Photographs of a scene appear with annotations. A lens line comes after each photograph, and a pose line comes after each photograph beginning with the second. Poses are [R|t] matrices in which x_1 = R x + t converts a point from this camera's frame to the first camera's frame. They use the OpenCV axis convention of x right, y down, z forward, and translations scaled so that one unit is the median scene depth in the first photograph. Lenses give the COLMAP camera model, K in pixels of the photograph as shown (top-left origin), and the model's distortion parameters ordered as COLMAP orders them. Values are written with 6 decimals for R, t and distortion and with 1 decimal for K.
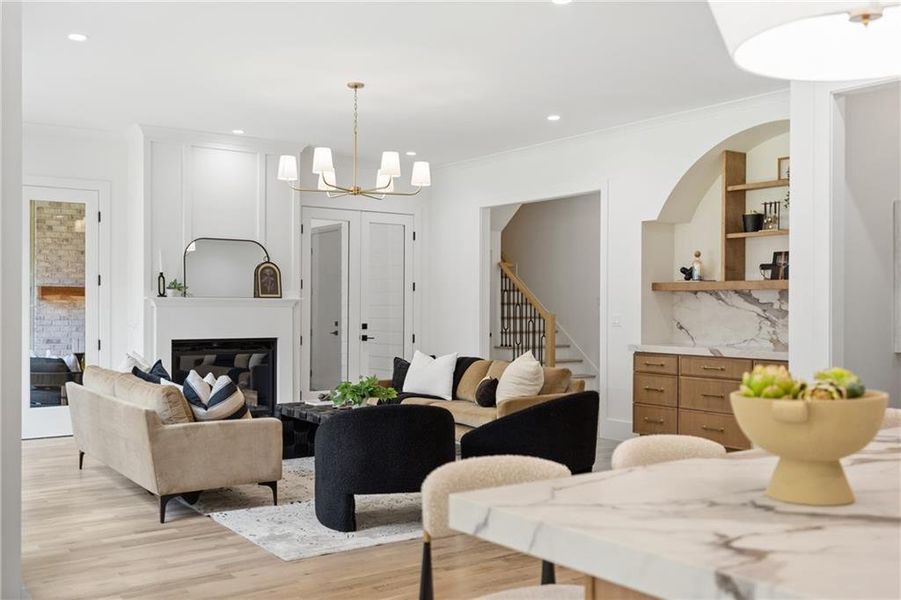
lens RADIAL K [[870.3, 0, 453.6], [0, 870.3, 315.9], [0, 0, 1]] dist [0.014998, 0.000000]
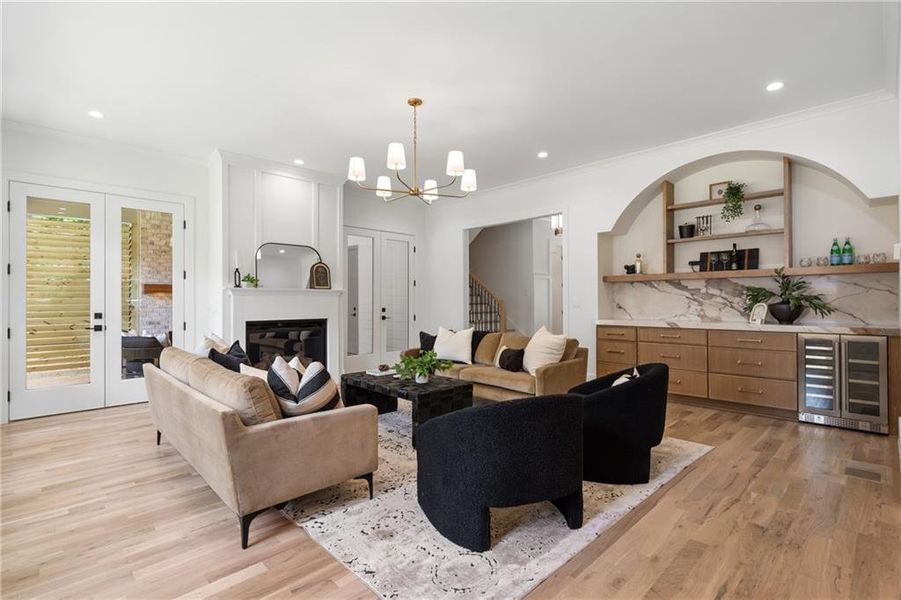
lens RADIAL K [[424.7, 0, 450.6], [0, 424.7, 298.4], [0, 0, 1]] dist [0.002923, 0.002716]
pose [[0.988868, -0.007319, 0.148617, -0.125793], [0.009872, 0.999816, -0.016447, 0.007505], [-0.148469, 0.017731, 0.988758, 0.358858]]
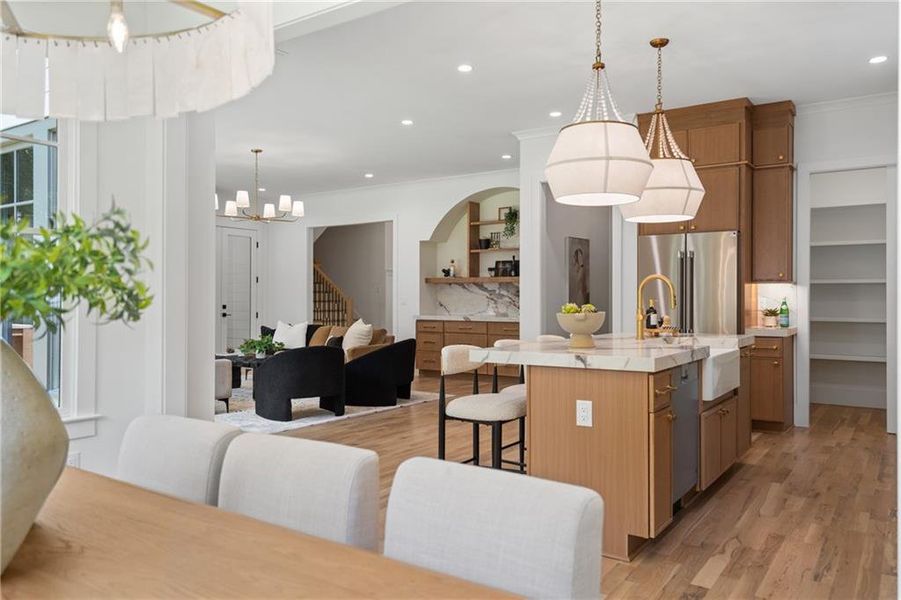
lens RADIAL K [[657.3, 0, 446.0], [0, 657.3, 297.3], [0, 0, 1]] dist [0.003127, -0.000202]
pose [[0.942797, -0.000966, 0.333365, -0.154384], [0.004544, 0.999940, -0.009952, 0.011282], [-0.333336, 0.010898, 0.942745, -0.192007]]
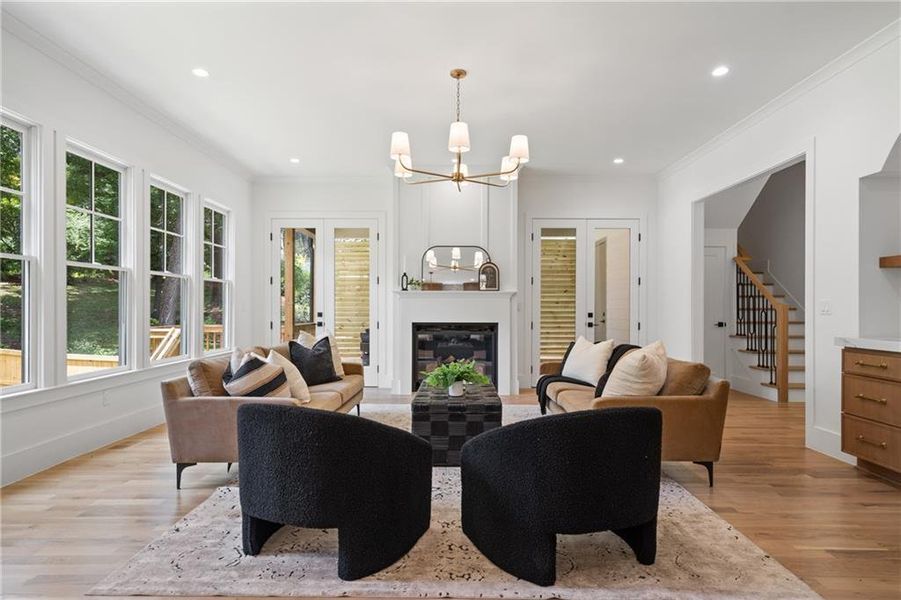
lens RADIAL K [[490.1, 0, 452.9], [0, 490.1, 310.2], [0, 0, 1]] dist [-0.000974, 0.000992]
pose [[0.809603, 0.001249, -0.586977, 0.181972], [-0.005660, 0.999968, -0.005680, 0.012998], [0.586951, 0.007921, 0.809584, 0.444329]]
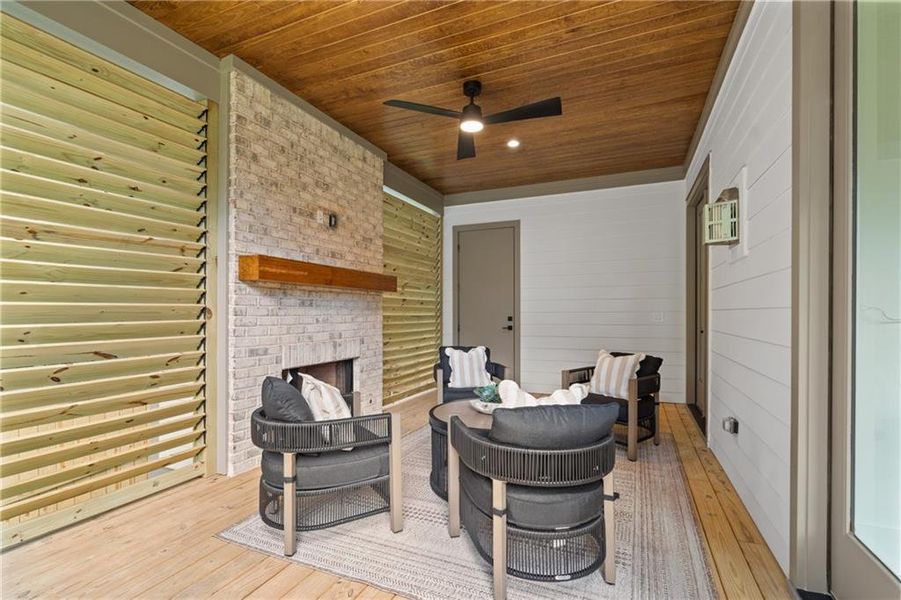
lens RADIAL K [[424.7, 0, 453.7], [0, 424.7, 306.6], [0, 0, 1]] dist [0.002923, 0.002716]
pose [[0.856085, 0.003716, 0.516821, -0.714798], [0.009440, 0.999695, -0.022824, 0.009309], [-0.516748, 0.024418, 0.855789, 0.996754]]
